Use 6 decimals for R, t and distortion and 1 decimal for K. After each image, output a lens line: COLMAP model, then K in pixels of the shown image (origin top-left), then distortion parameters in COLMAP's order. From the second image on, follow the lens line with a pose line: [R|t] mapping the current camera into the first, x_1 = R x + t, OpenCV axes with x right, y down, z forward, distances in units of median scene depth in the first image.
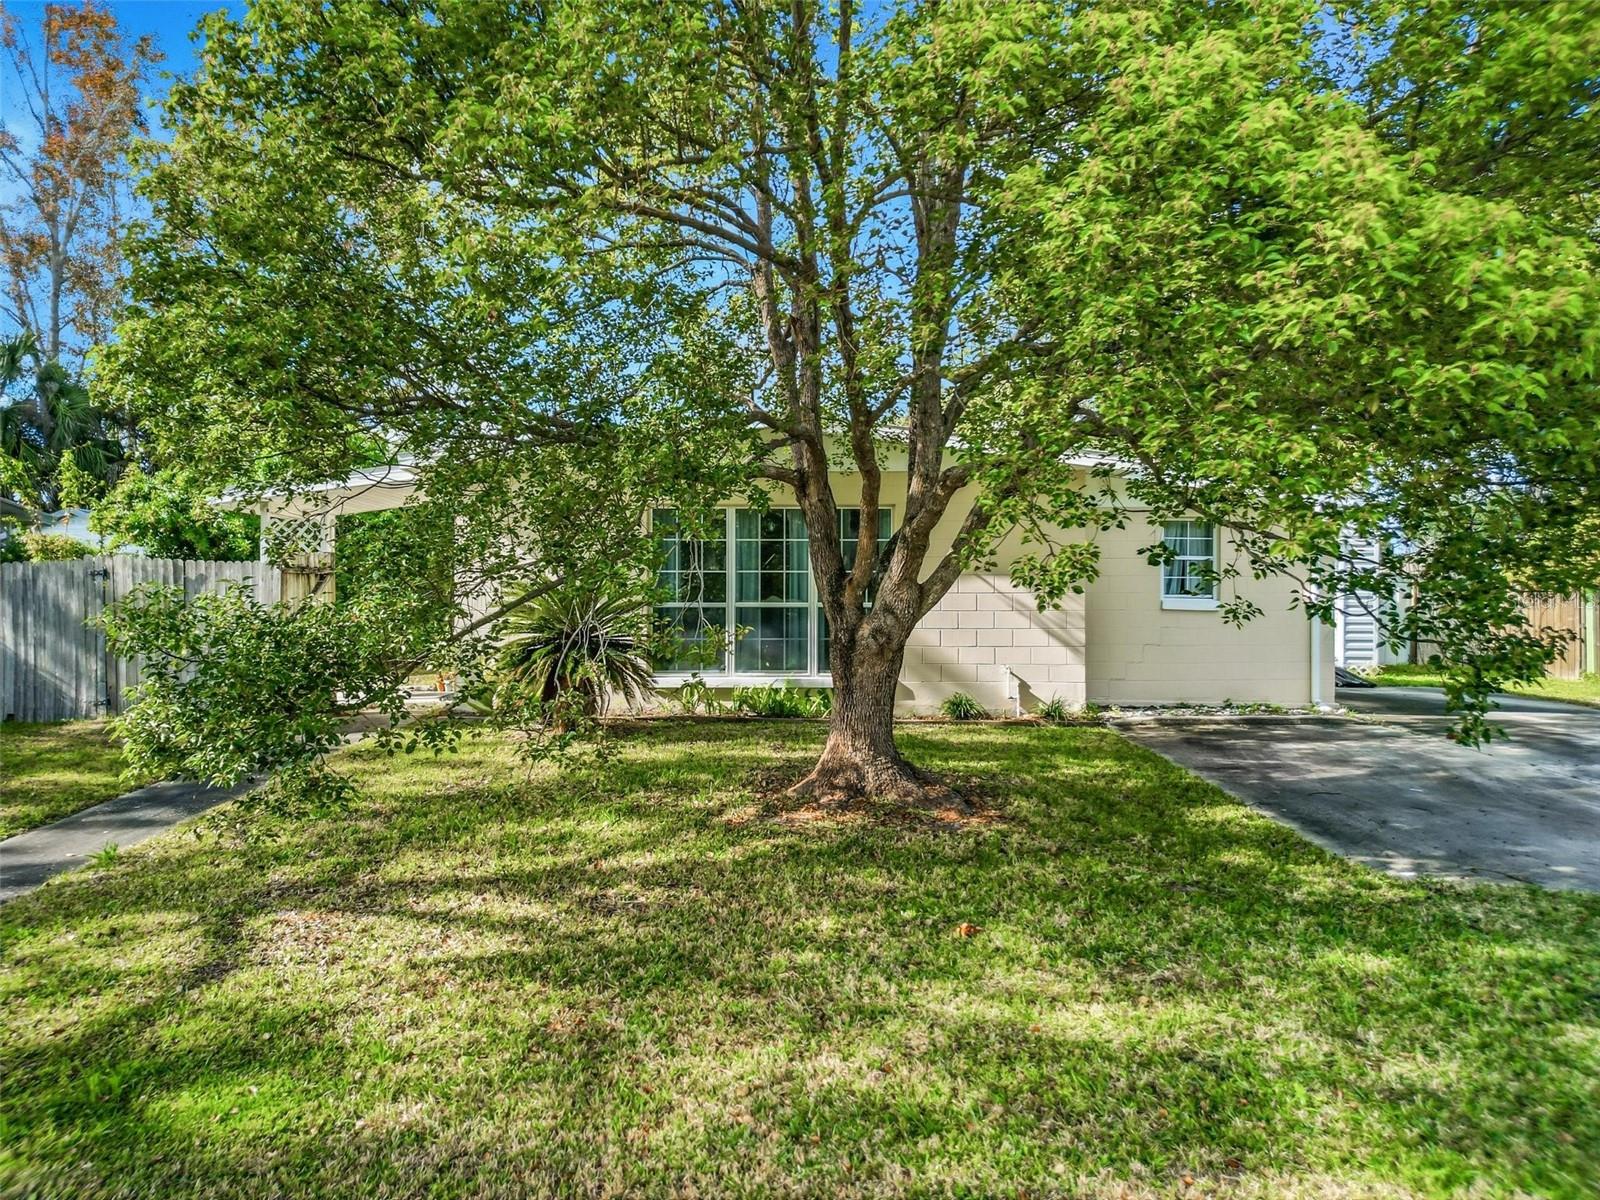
lens RADIAL K [[1120.0, 0, 798.9], [0, 1120.0, 604.3], [0, 0, 1]] dist [0.073613, -0.088588]
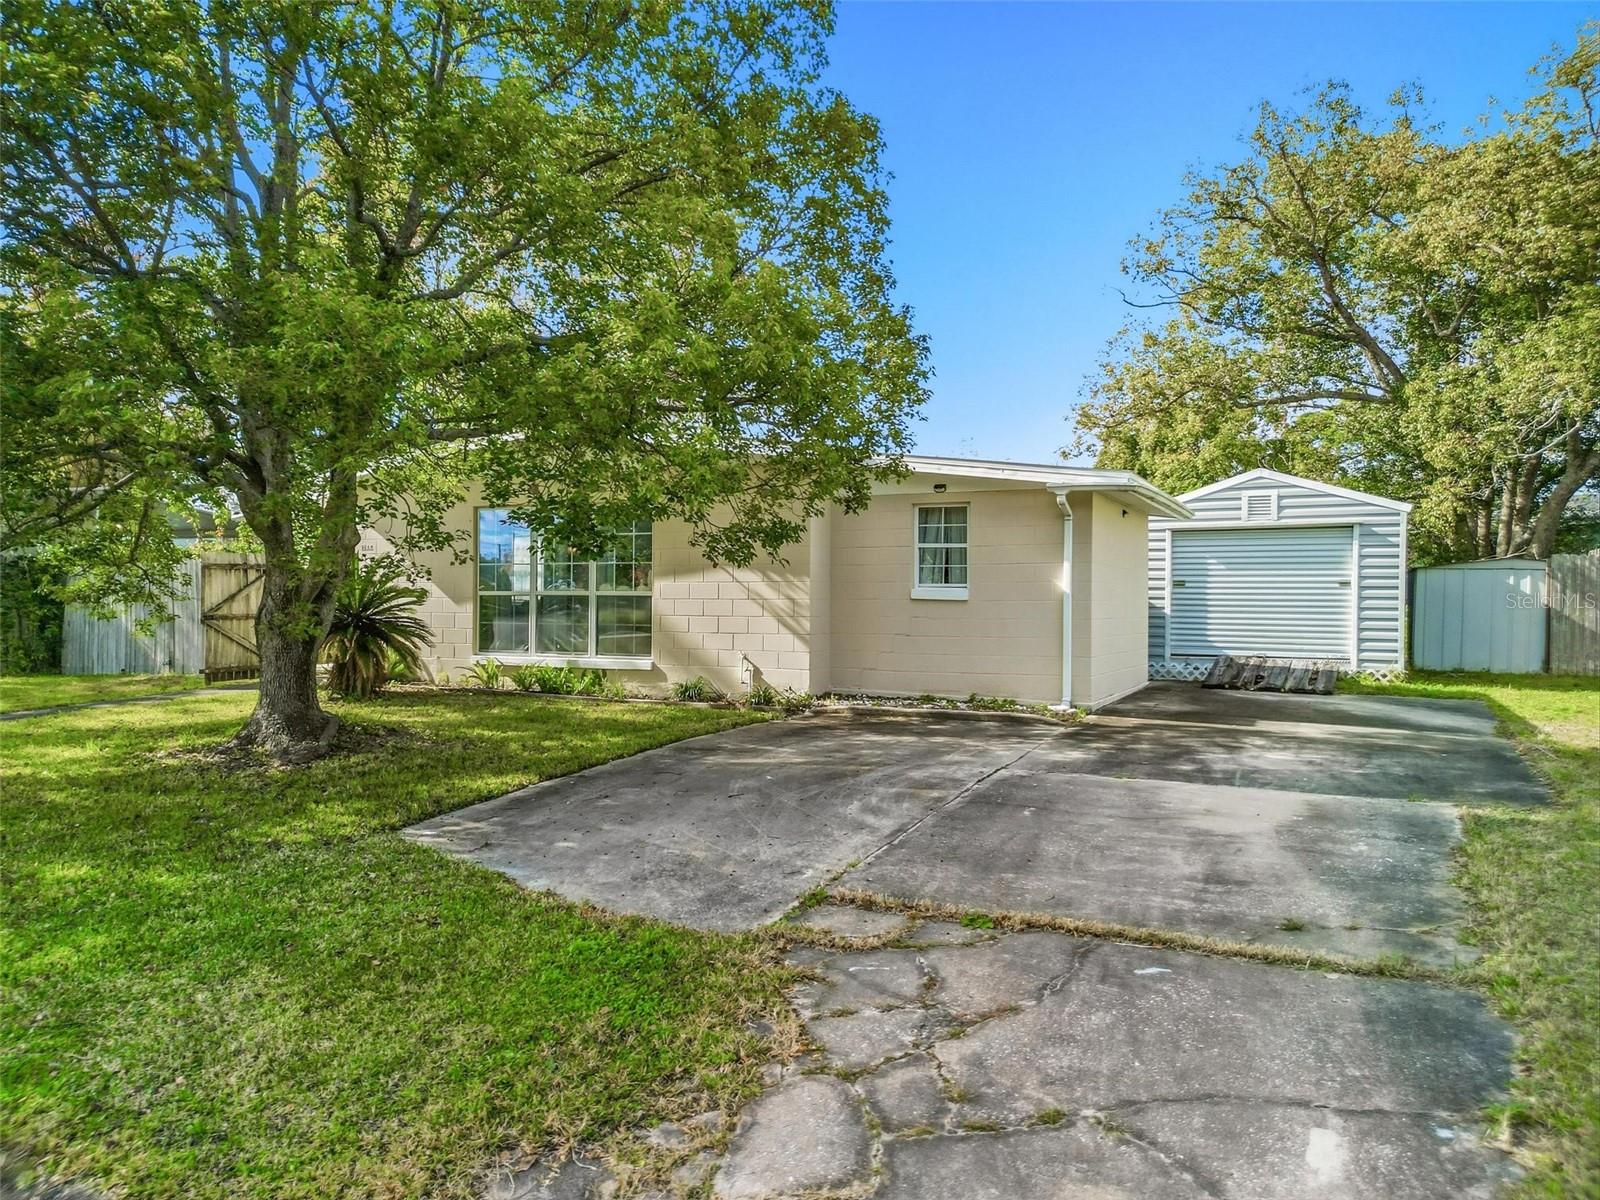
lens RADIAL K [[1120.0, 0, 798.9], [0, 1120.0, 604.3], [0, 0, 1]] dist [0.073613, -0.088588]
pose [[0.927774, 0.009674, -0.373017, 0.597469], [-0.008242, 0.999951, 0.005432, 0.005651], [0.373052, -0.001965, 0.927808, 0.075486]]
